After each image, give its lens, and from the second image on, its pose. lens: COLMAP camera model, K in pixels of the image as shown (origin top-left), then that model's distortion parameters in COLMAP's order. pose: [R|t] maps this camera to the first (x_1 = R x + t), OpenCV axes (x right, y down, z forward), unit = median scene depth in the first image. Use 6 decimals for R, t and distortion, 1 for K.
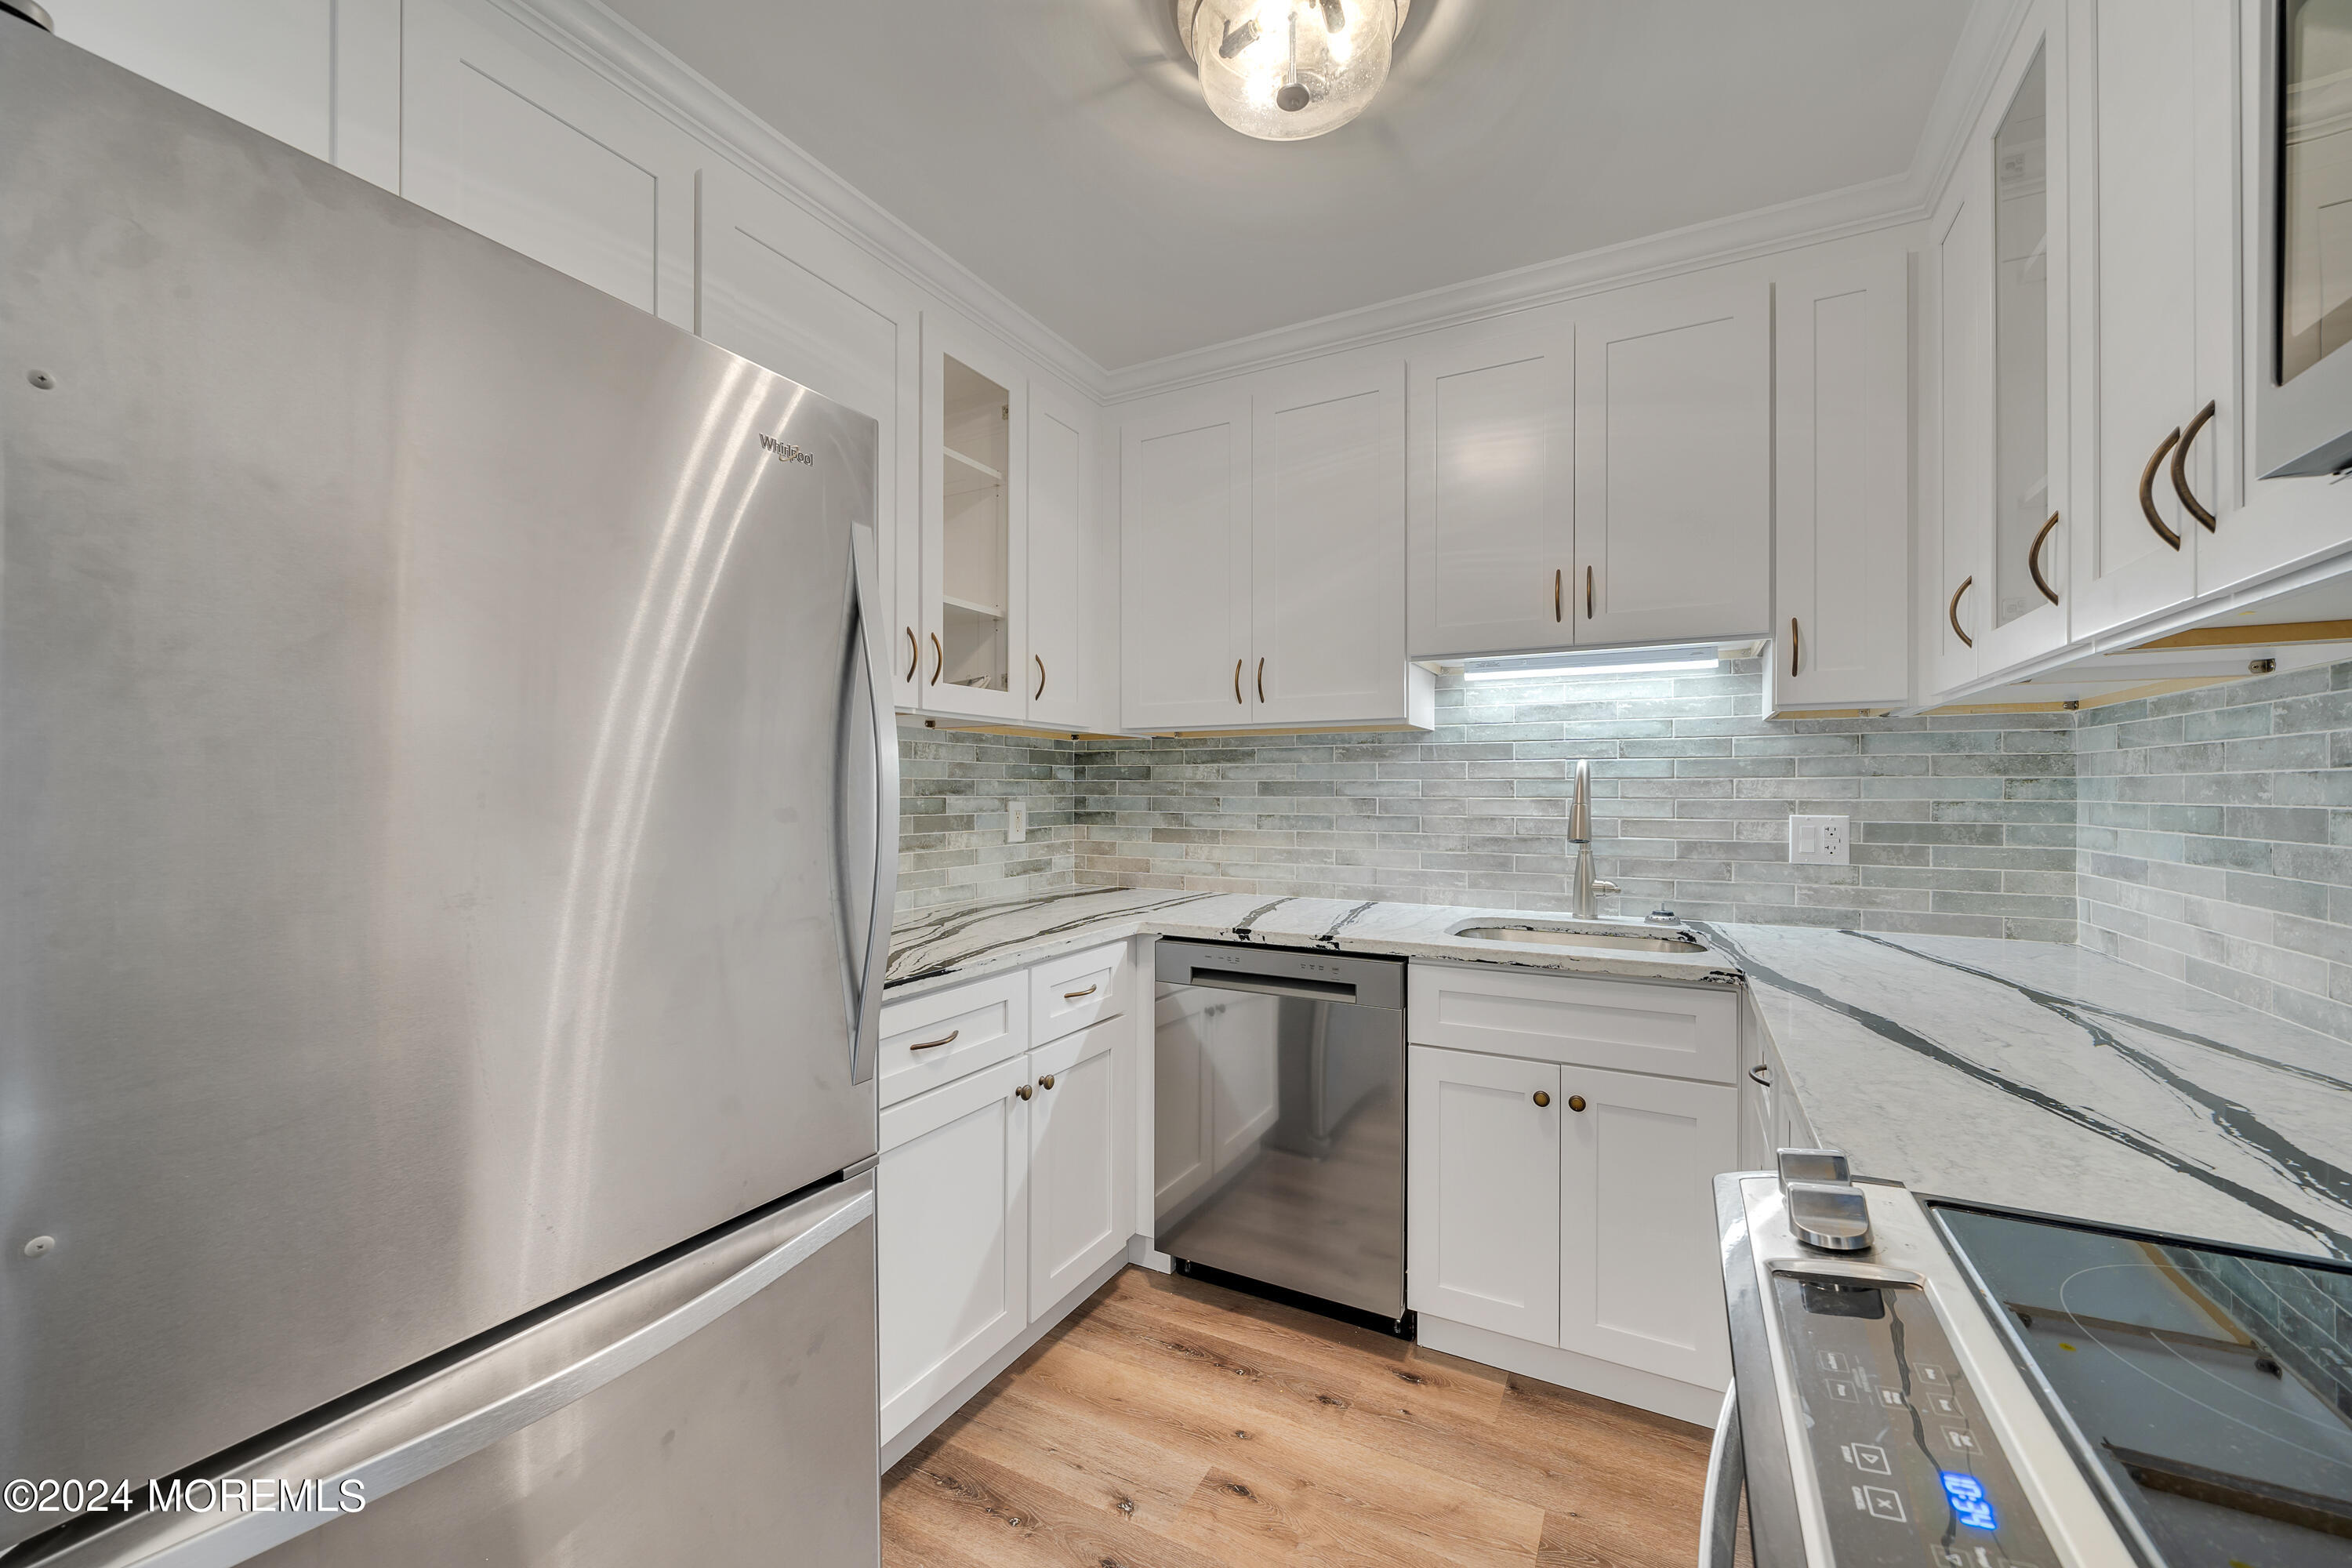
lens RADIAL K [[915.0, 0, 1175.6], [0, 915.0, 789.4], [0, 0, 1]] dist [-0.003104, -0.000320]
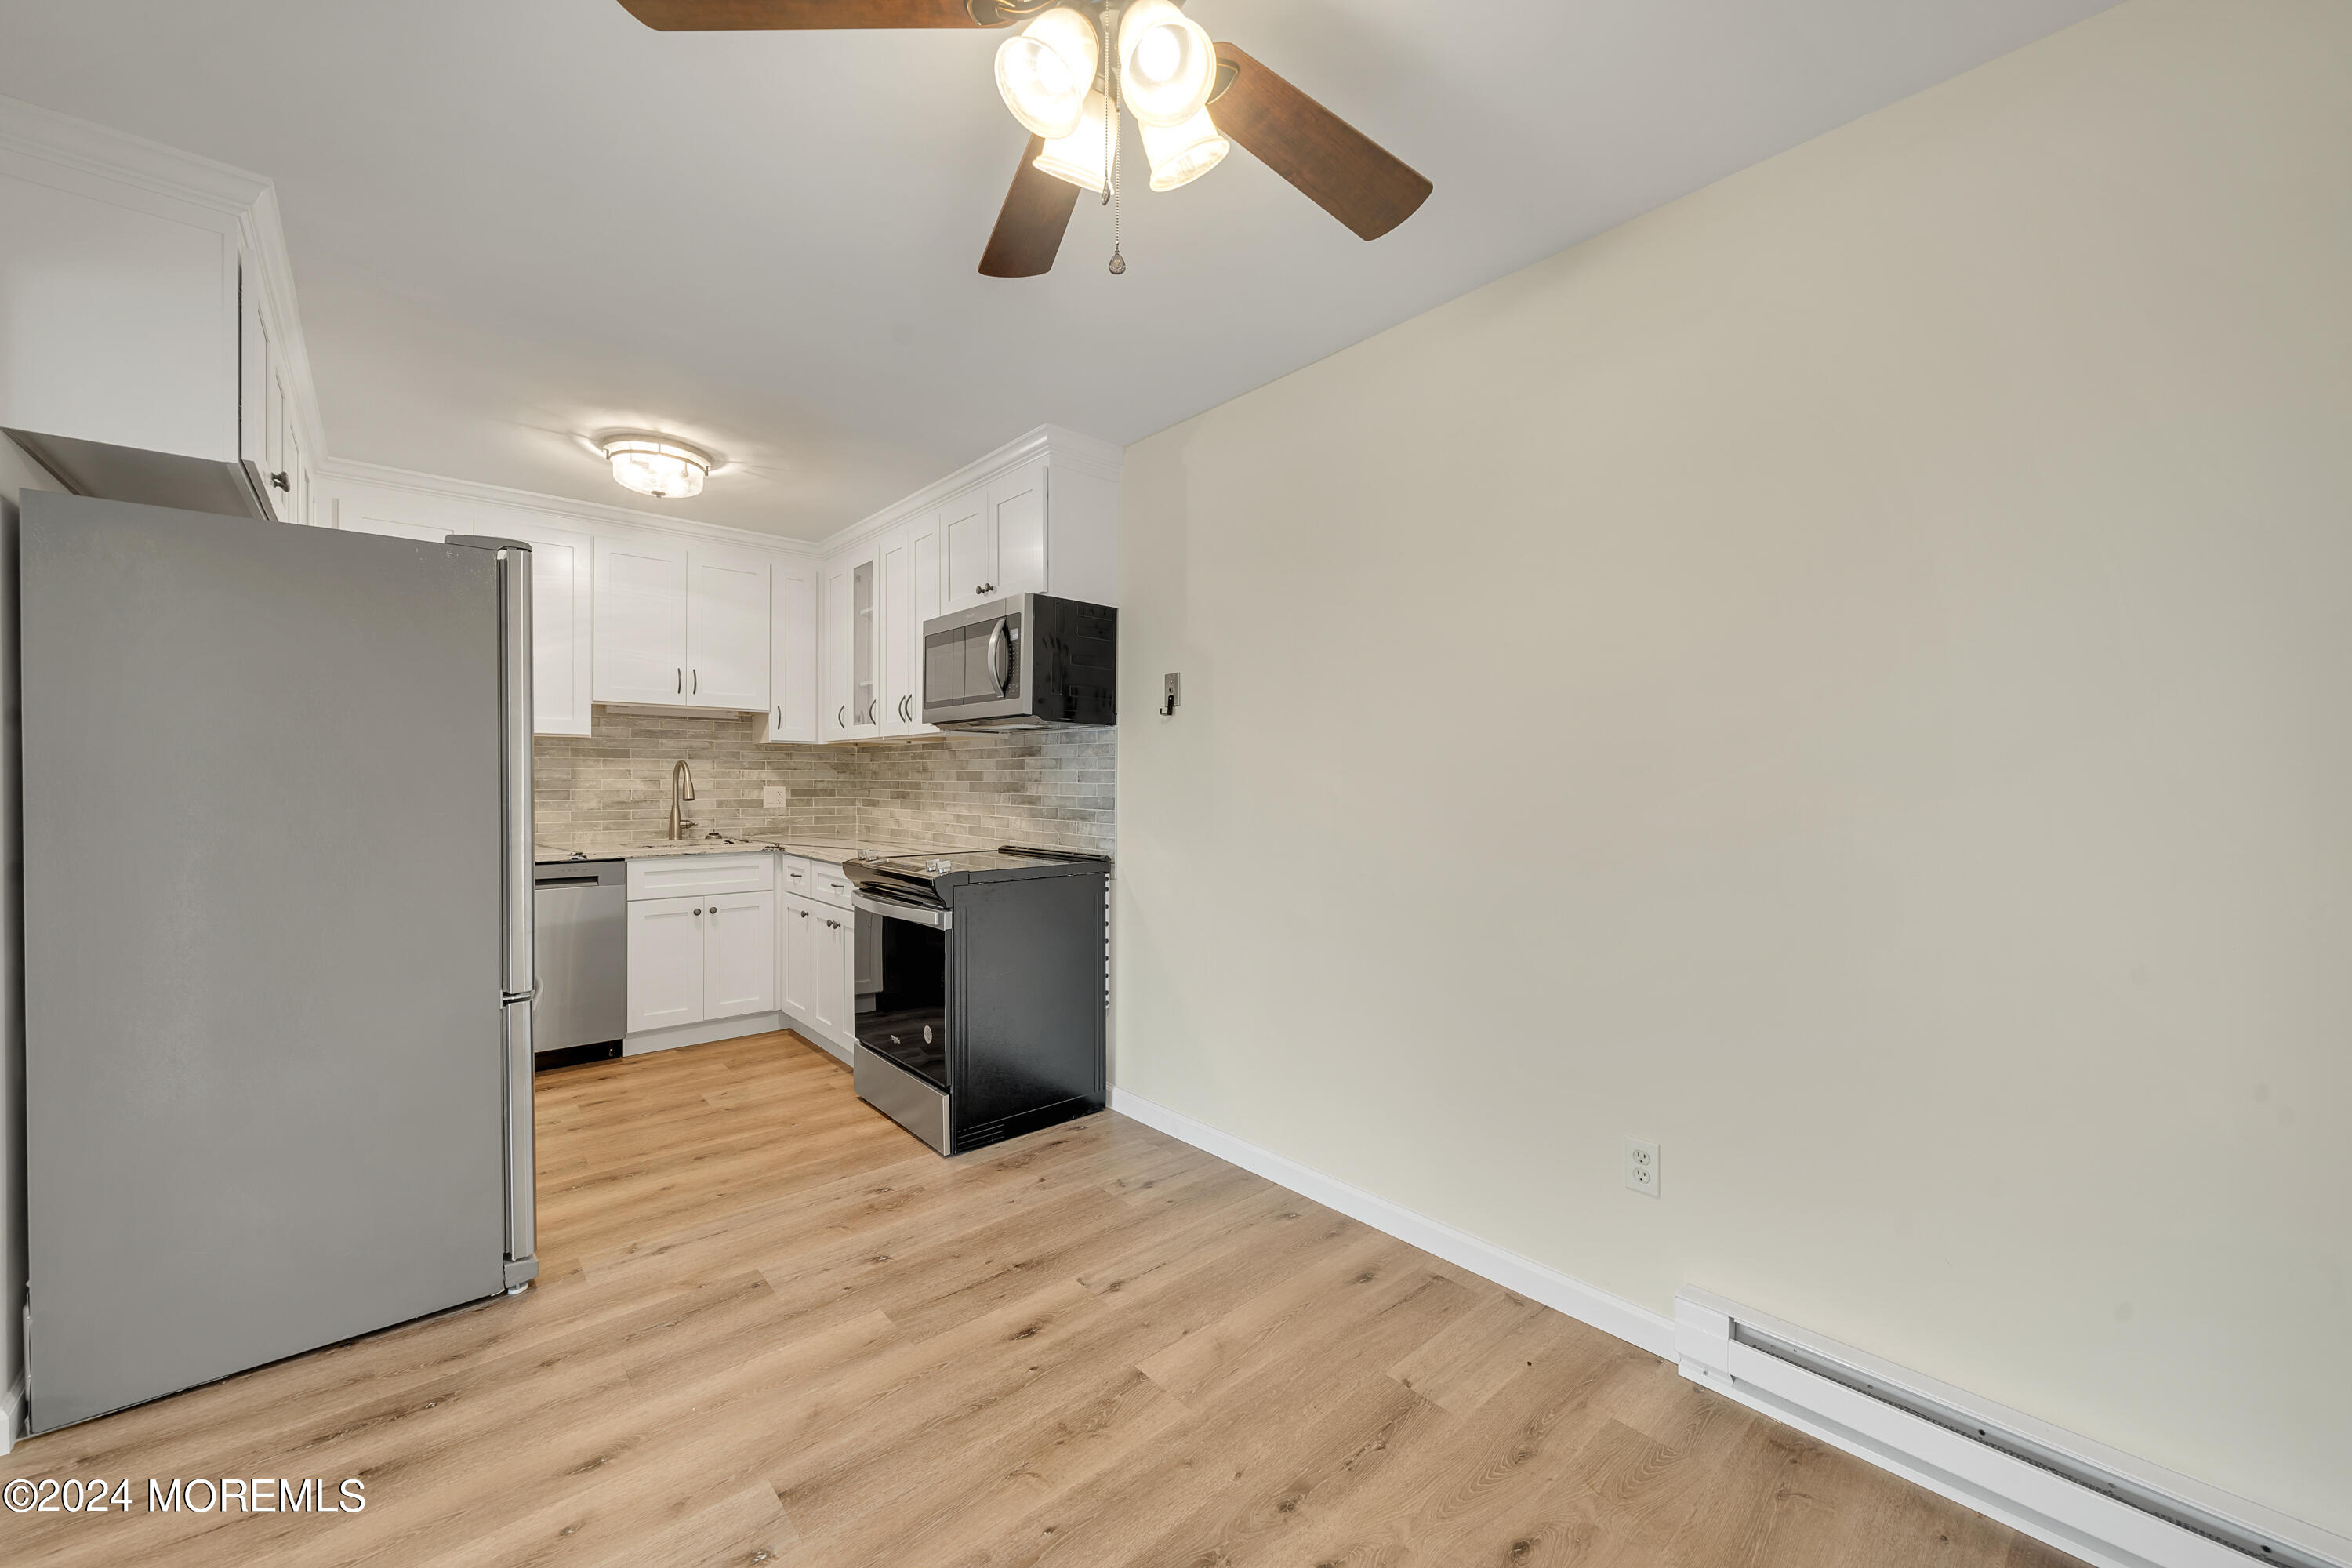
lens RADIAL K [[898.0, 0, 1176.0], [0, 898.0, 784.0], [0, 0, 1]] dist [-0.002181, -0.000186]
pose [[0.348340, -0.005516, 0.937352, -1.095296], [-0.005261, 0.999955, 0.007839, -0.001554], [-0.937353, -0.007662, 0.348296, -0.761415]]
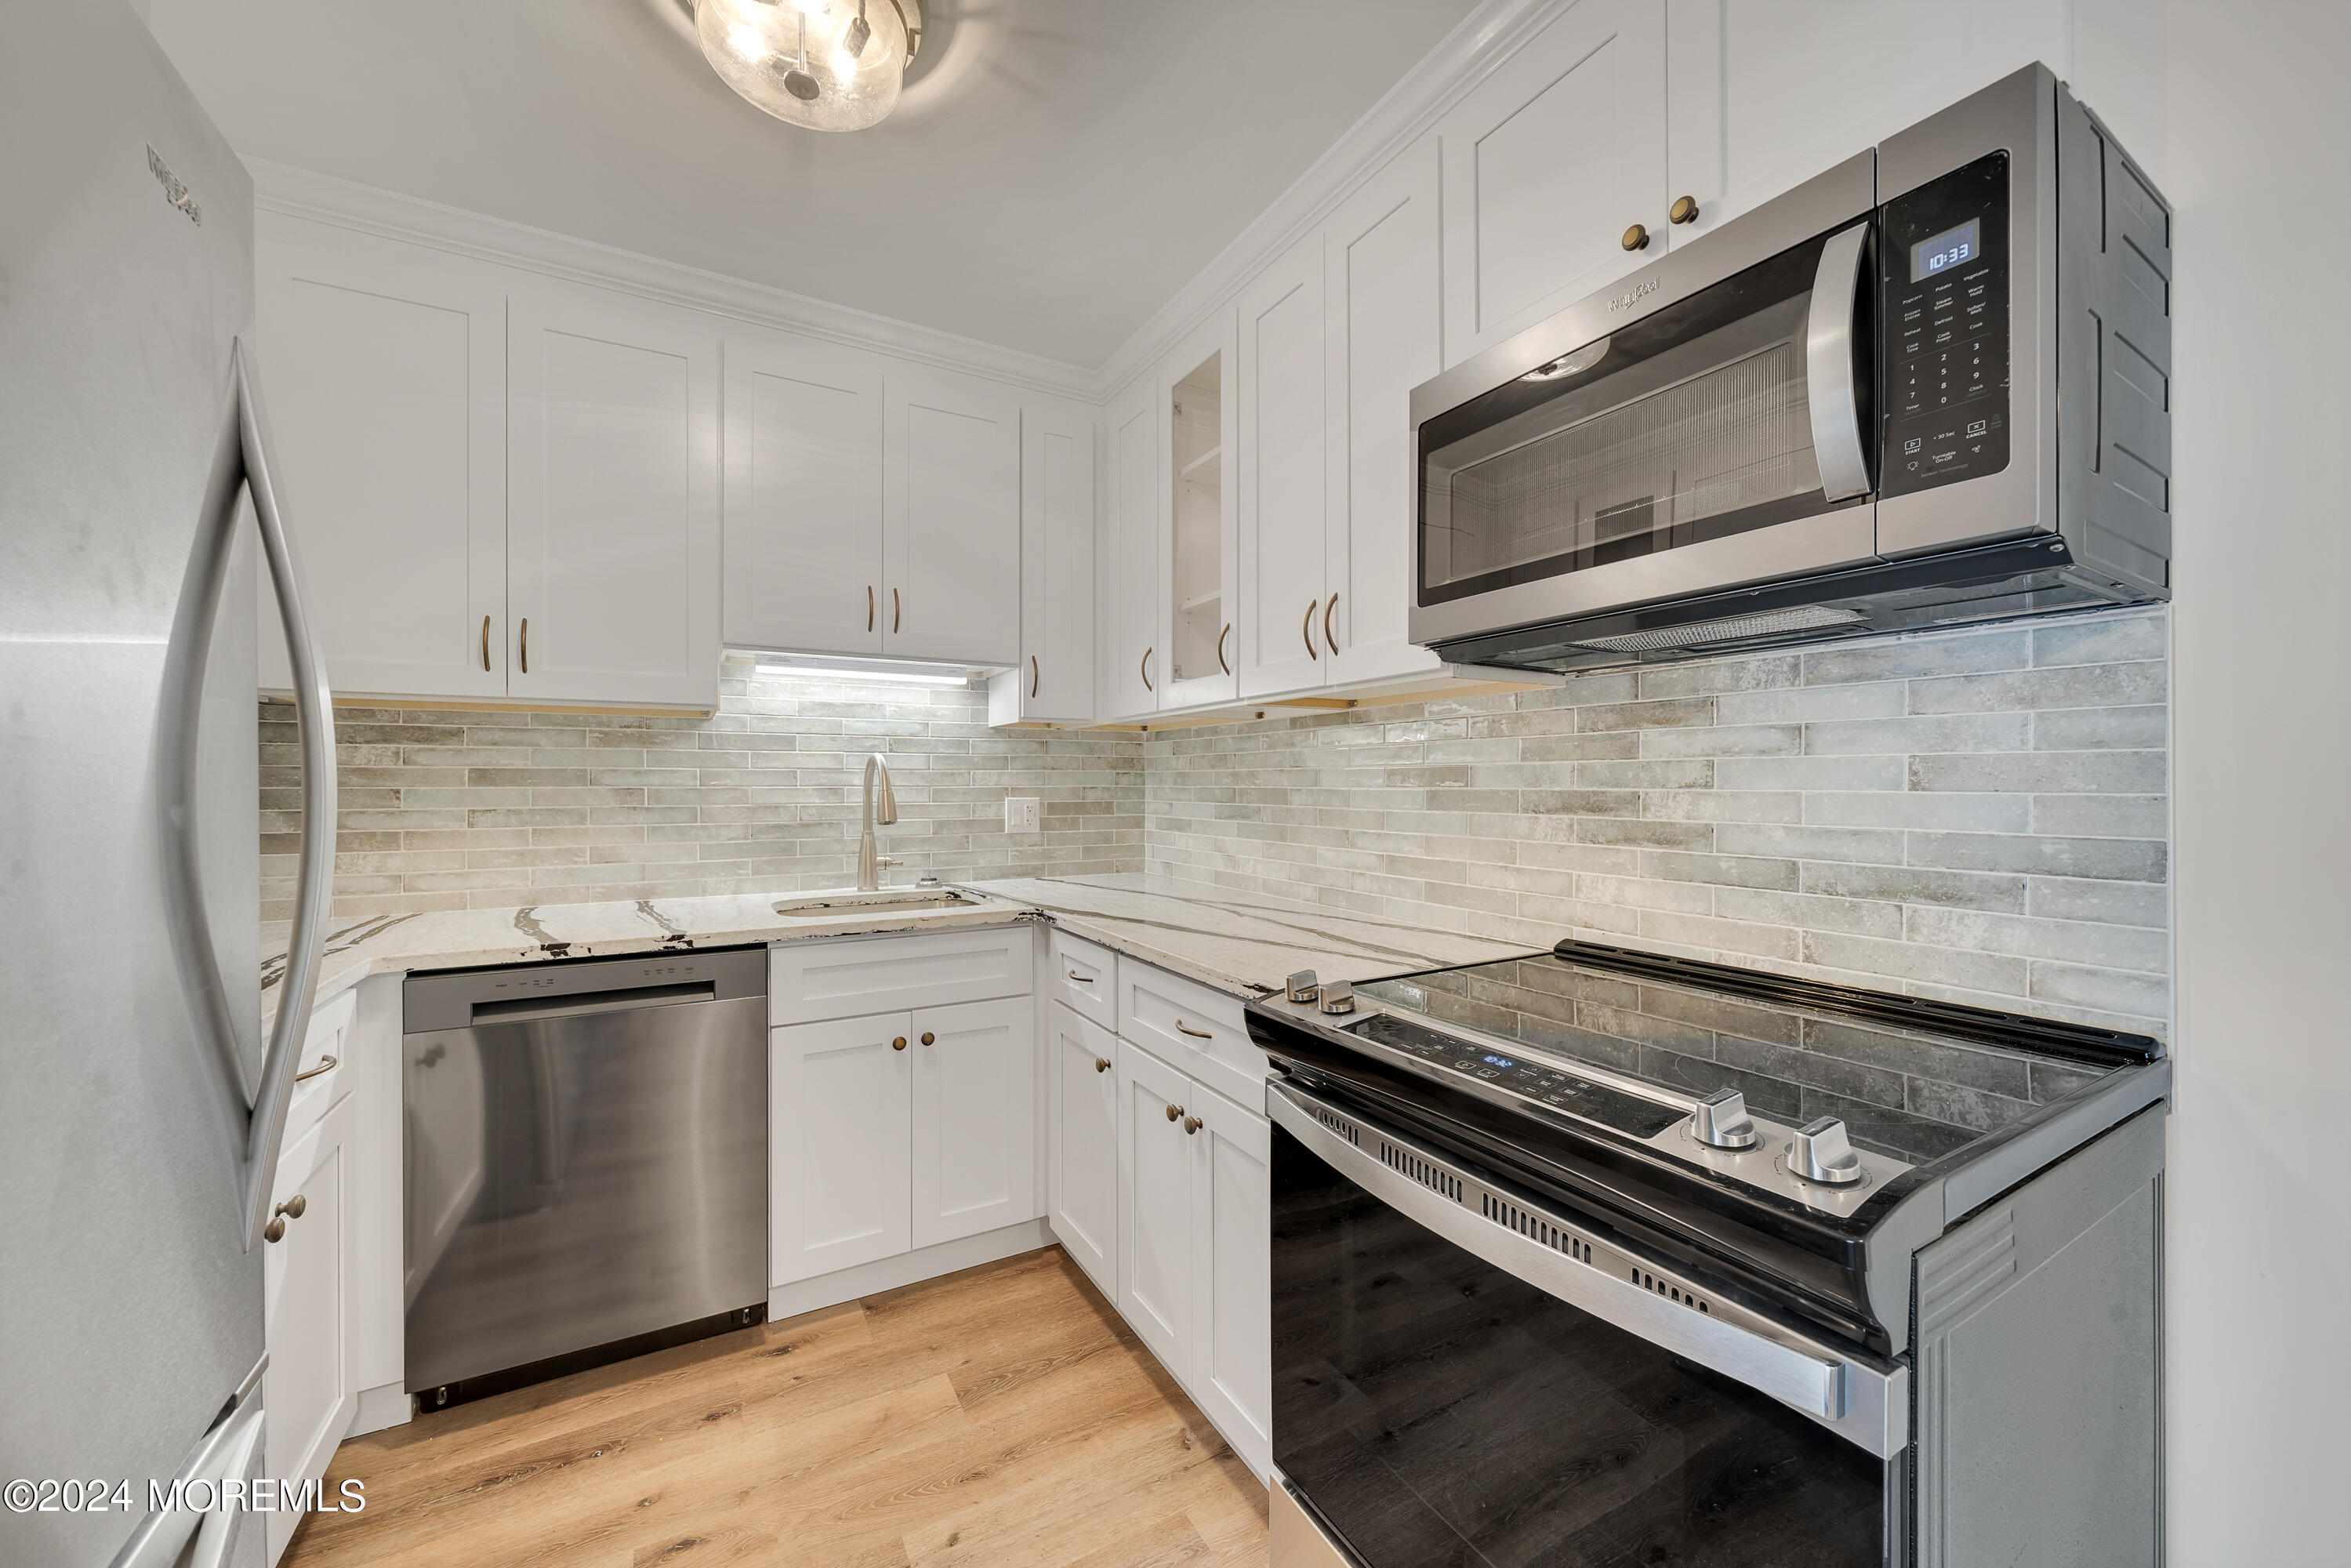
lens RADIAL K [[882.7, 0, 1175.5], [0, 882.7, 784.0], [0, 0, 1]] dist [-0.002521, -0.000229]
pose [[0.530375, -0.002593, 0.847759, -0.316339], [0.000091, 0.999995, 0.003001, 0.003672], [-0.847763, -0.001514, 0.530372, 0.091694]]
